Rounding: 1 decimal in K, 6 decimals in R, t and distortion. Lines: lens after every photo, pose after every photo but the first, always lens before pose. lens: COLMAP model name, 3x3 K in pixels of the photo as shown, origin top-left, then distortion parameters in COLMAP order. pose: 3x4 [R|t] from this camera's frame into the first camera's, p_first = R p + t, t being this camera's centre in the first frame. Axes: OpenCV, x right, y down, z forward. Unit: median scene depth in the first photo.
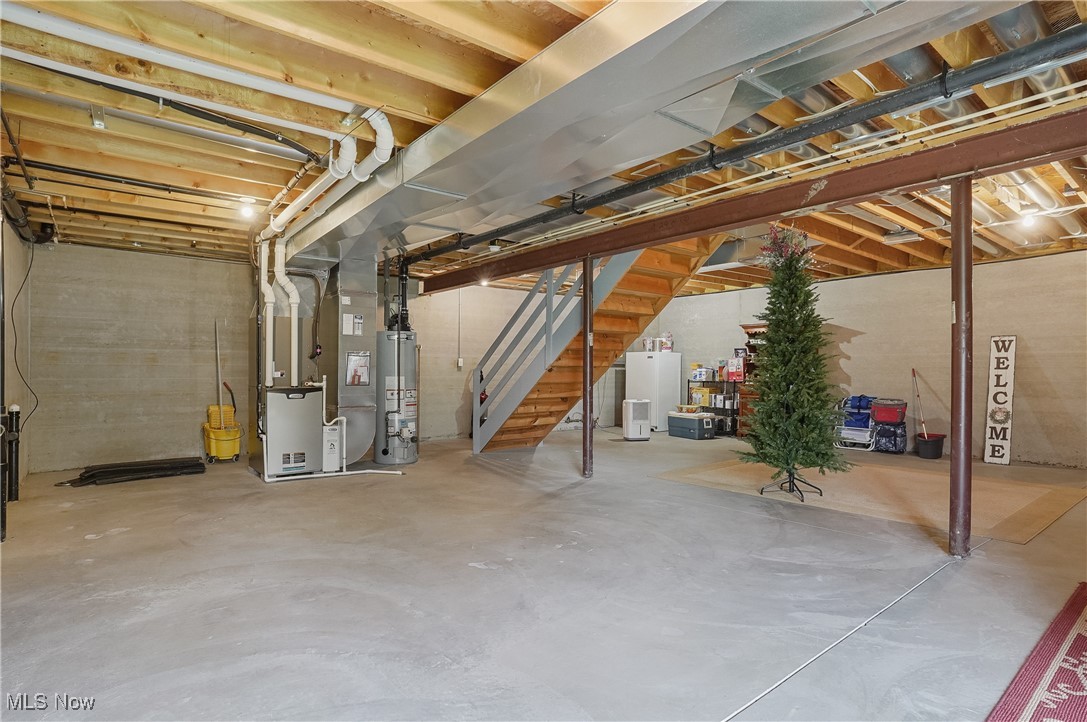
lens RADIAL K [[567.3, 0, 541.4], [0, 567.3, 366.5], [0, 0, 1]] dist [-0.055477, 0.023750]
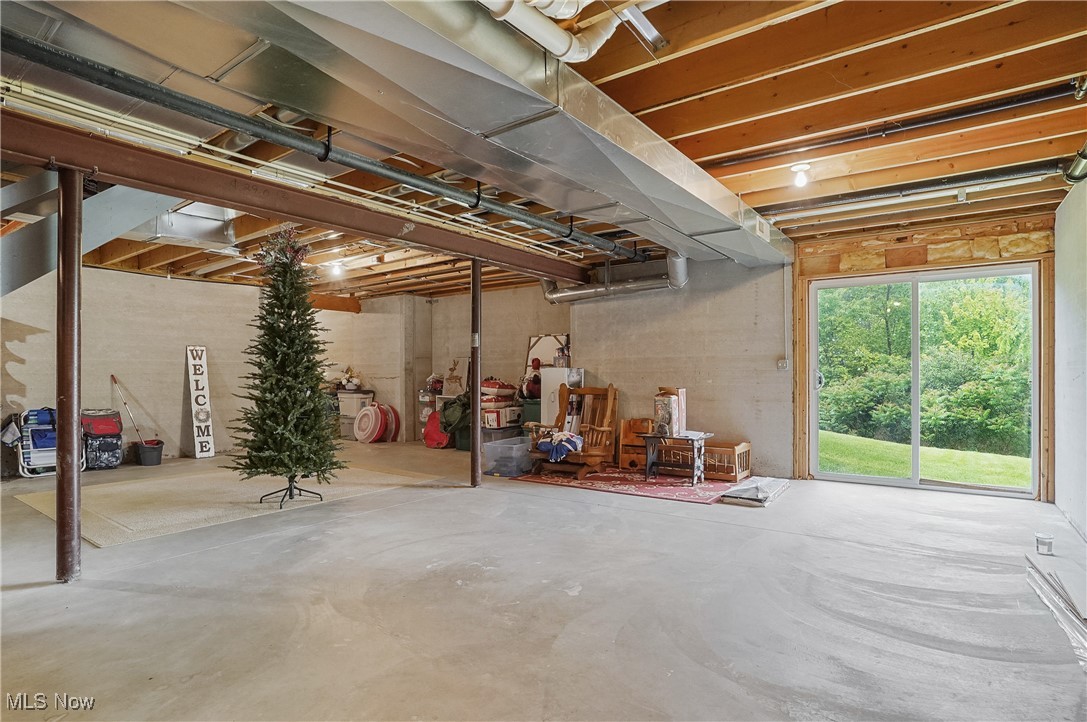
lens RADIAL K [[567.3, 0, 541.8], [0, 567.3, 366.9], [0, 0, 1]] dist [-0.055477, 0.023750]
pose [[-0.251501, 0.011926, 0.967784, -0.465881], [-0.000167, 0.999924, -0.012366, 0.002261], [-0.967857, -0.003272, -0.251479, 0.609600]]
